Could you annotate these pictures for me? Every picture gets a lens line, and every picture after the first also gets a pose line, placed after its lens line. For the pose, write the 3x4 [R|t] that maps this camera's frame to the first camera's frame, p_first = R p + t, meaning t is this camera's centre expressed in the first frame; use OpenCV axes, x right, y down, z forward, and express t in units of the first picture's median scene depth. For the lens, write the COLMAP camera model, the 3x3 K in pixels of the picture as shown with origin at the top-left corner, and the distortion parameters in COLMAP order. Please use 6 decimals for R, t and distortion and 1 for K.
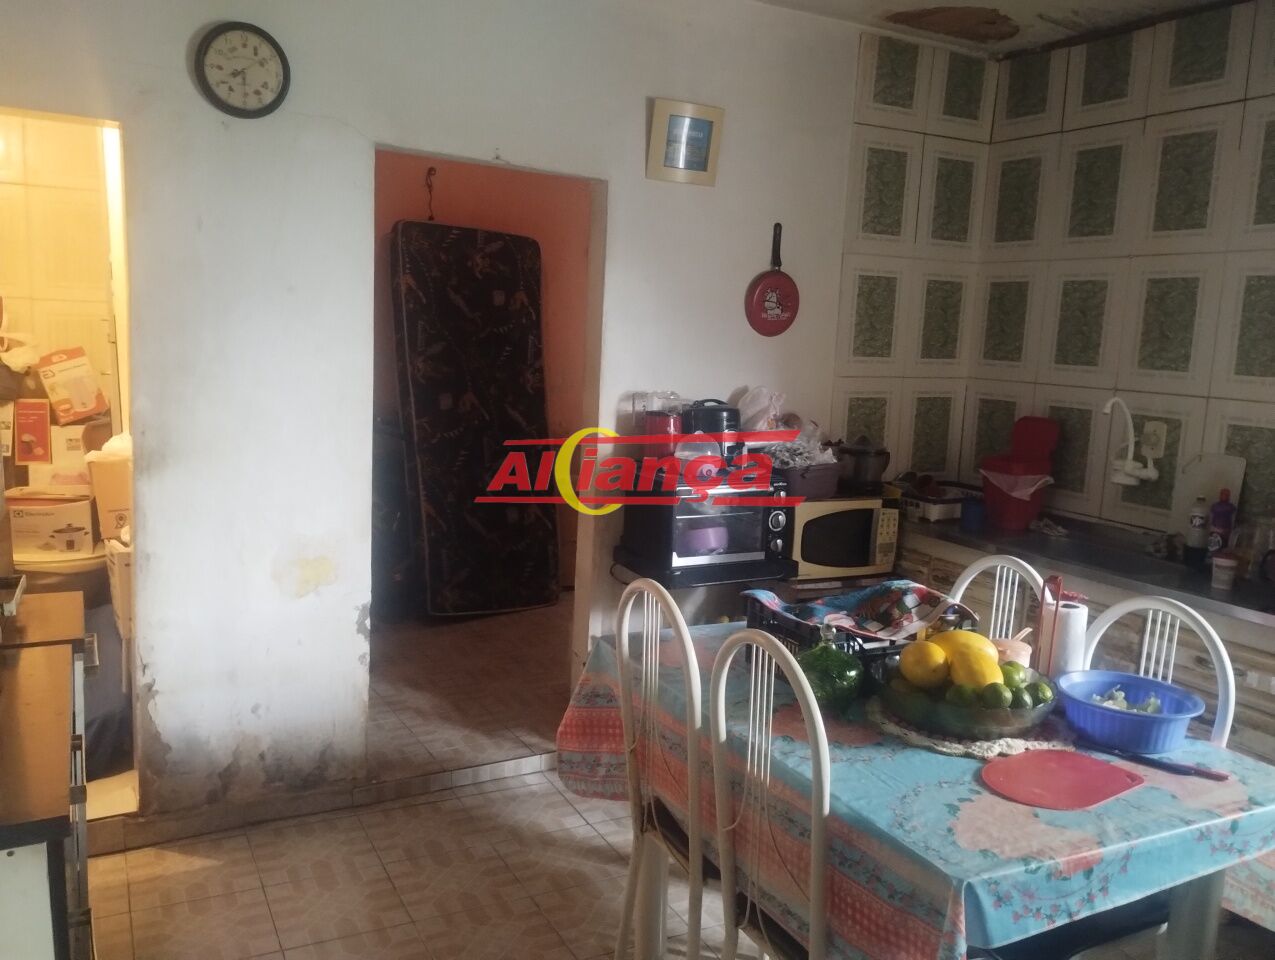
lens RADIAL K [[1060.6, 0, 638.1], [0, 1060.6, 487.7], [0, 0, 1]] dist [0.063119, -0.084659]
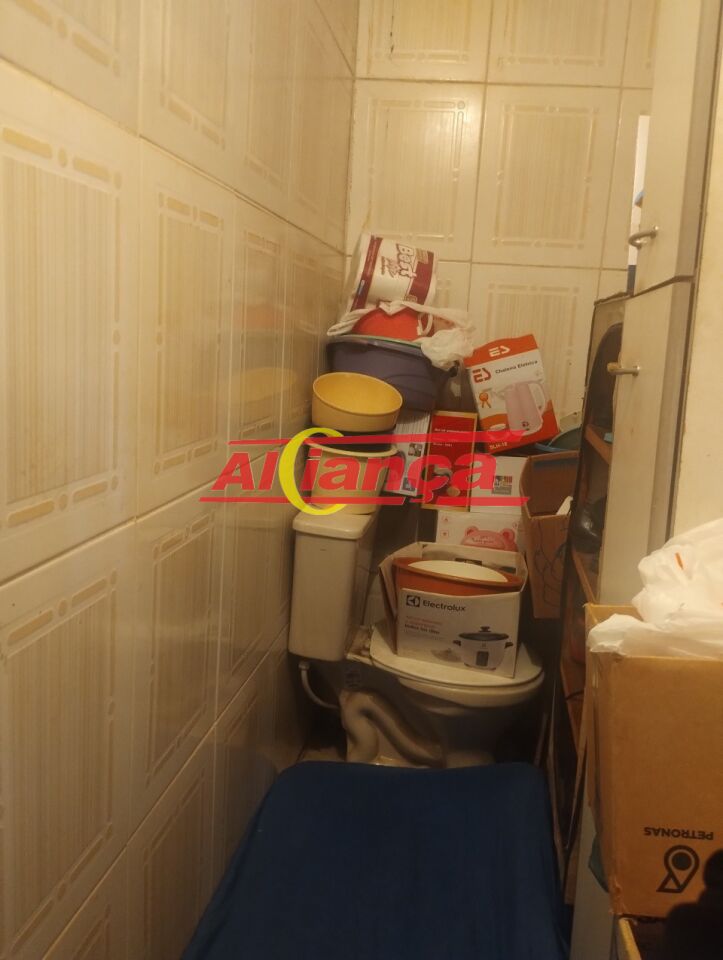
lens RADIAL K [[798.6, 0, 356.6], [0, 798.6, 475.7], [0, 0, 1]] dist [0.063119, -0.084659]
pose [[0.806037, 0.112360, -0.581102, -0.323976], [-0.115474, 0.992802, 0.031792, -0.052480], [0.580491, 0.041477, 0.813209, 0.567620]]
